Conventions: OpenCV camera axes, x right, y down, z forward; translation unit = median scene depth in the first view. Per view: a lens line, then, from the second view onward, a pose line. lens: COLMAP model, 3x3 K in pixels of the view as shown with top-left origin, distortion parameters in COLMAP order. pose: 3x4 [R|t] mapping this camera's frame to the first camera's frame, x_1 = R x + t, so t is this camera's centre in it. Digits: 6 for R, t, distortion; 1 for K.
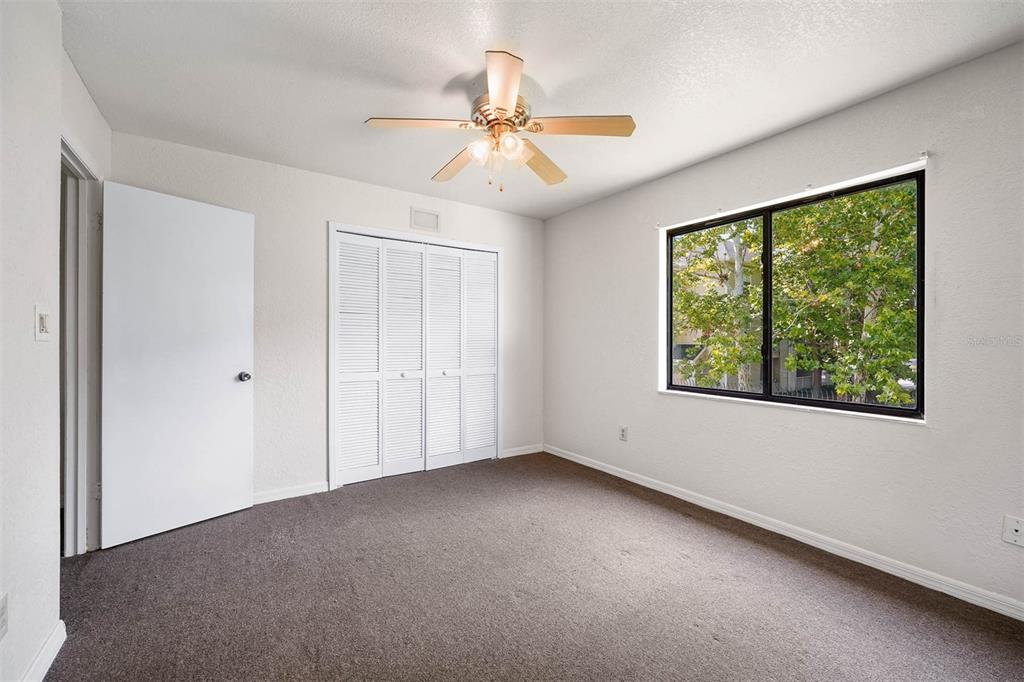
lens RADIAL K [[415.9, 0, 511.0], [0, 415.9, 340.6], [0, 0, 1]] dist [0.000691, 0.000012]
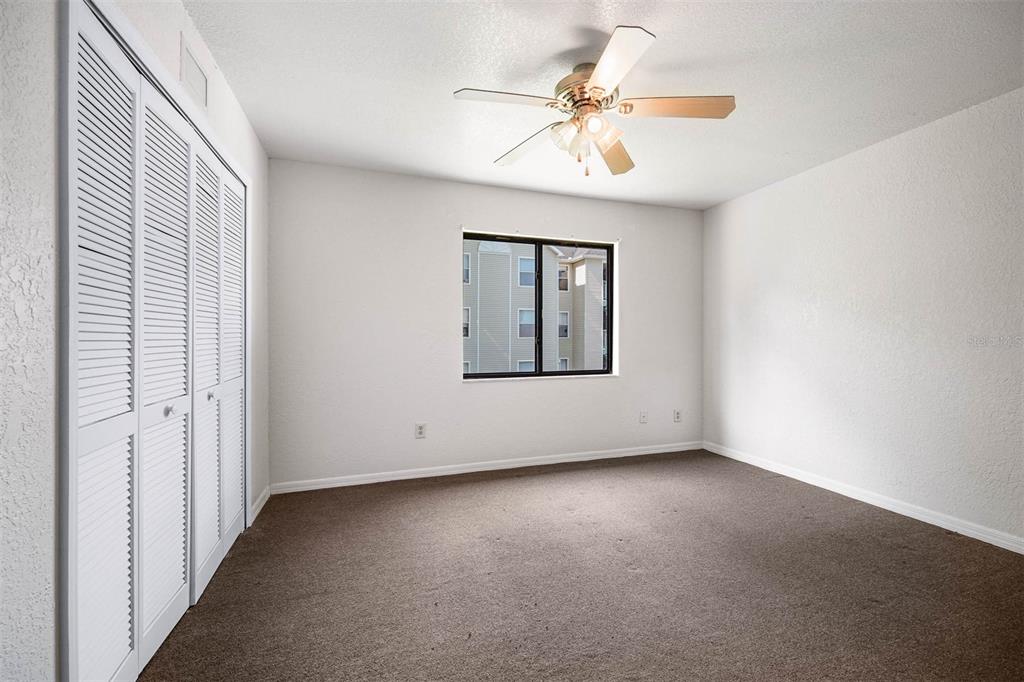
lens RADIAL K [[415.9, 0, 511.1], [0, 415.9, 340.8], [0, 0, 1]] dist [0.000691, 0.000012]
pose [[0.258542, -0.013468, 0.965906, -0.648273], [-0.001918, 0.999894, 0.014455, 0.003496], [-0.965998, -0.005590, 0.258489, 0.608177]]
